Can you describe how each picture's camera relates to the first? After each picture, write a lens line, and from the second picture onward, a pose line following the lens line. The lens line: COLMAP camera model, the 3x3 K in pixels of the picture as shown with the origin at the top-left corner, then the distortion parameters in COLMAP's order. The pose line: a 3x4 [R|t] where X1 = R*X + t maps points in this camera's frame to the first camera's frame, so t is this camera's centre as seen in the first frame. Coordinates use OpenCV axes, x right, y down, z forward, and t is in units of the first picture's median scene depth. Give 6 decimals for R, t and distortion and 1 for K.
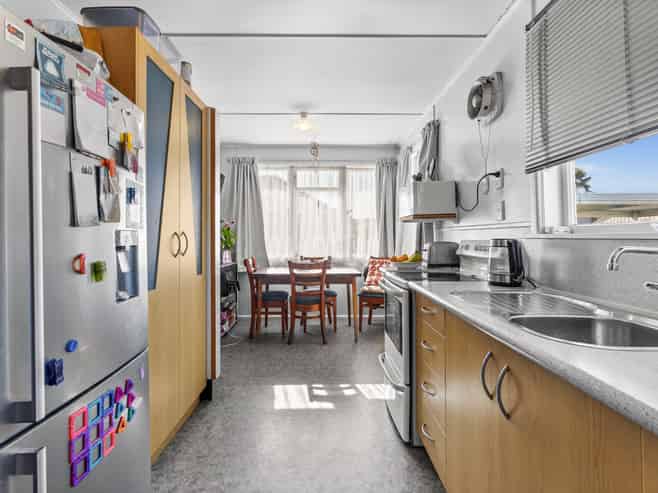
lens RADIAL K [[294.8, 0, 329.0], [0, 294.8, 246.5], [0, 0, 1]] dist [-0.001389, -0.000079]
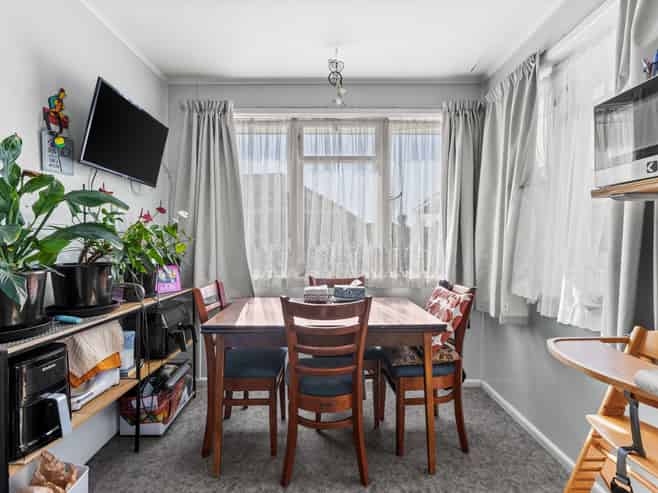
lens RADIAL K [[294.8, 0, 329.0], [0, 294.8, 246.5], [0, 0, 1]] dist [-0.001389, -0.000079]
pose [[0.999798, 0.000577, -0.020066, -0.047960], [-0.000914, 0.999859, -0.016781, -0.014536], [0.020054, 0.016795, 0.999658, 0.446346]]
